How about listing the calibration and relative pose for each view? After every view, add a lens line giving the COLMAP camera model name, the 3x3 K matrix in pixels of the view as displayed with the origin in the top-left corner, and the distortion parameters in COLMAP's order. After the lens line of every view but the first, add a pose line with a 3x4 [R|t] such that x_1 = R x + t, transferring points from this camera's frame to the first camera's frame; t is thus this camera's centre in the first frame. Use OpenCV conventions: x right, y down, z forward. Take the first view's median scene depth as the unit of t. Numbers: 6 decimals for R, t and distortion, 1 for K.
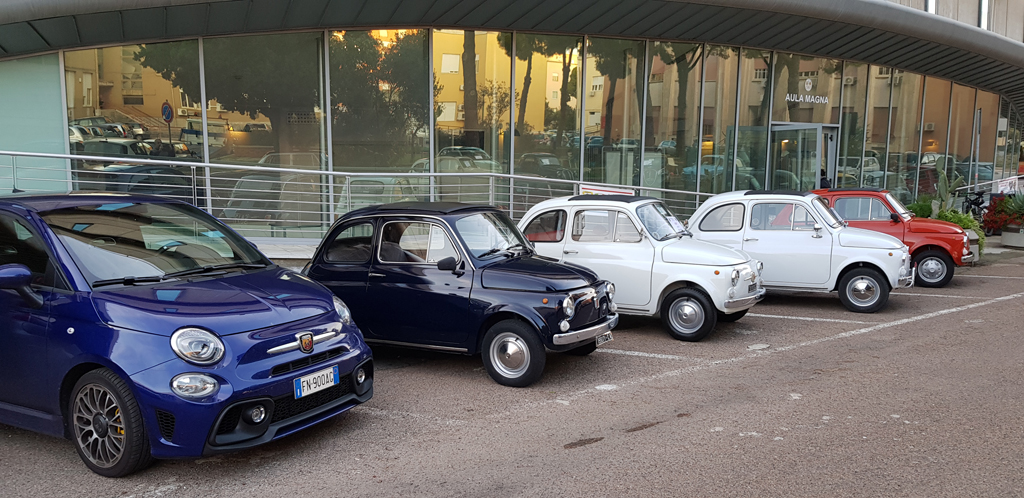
lens RADIAL K [[759.4, 0, 512.0], [0, 759.4, 249.0], [0, 0, 1]] dist [0.064409, -0.114717]
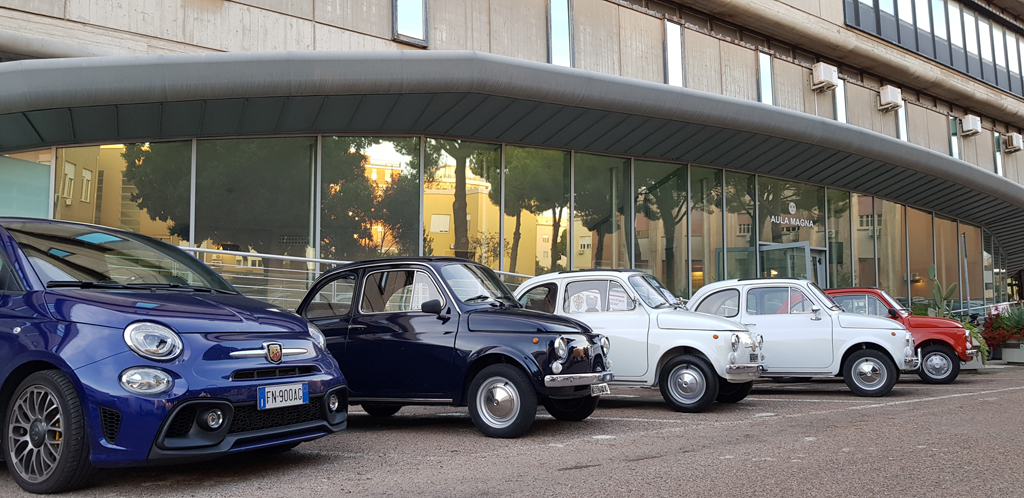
lens RADIAL K [[759.4, 0, 512.0], [0, 759.4, 249.0], [0, 0, 1]] dist [0.064409, -0.114717]
pose [[0.999914, -0.006849, 0.011198, 0.003896], [0.009055, 0.977519, -0.210655, 0.120674], [-0.009503, 0.210738, 0.977496, 0.045338]]
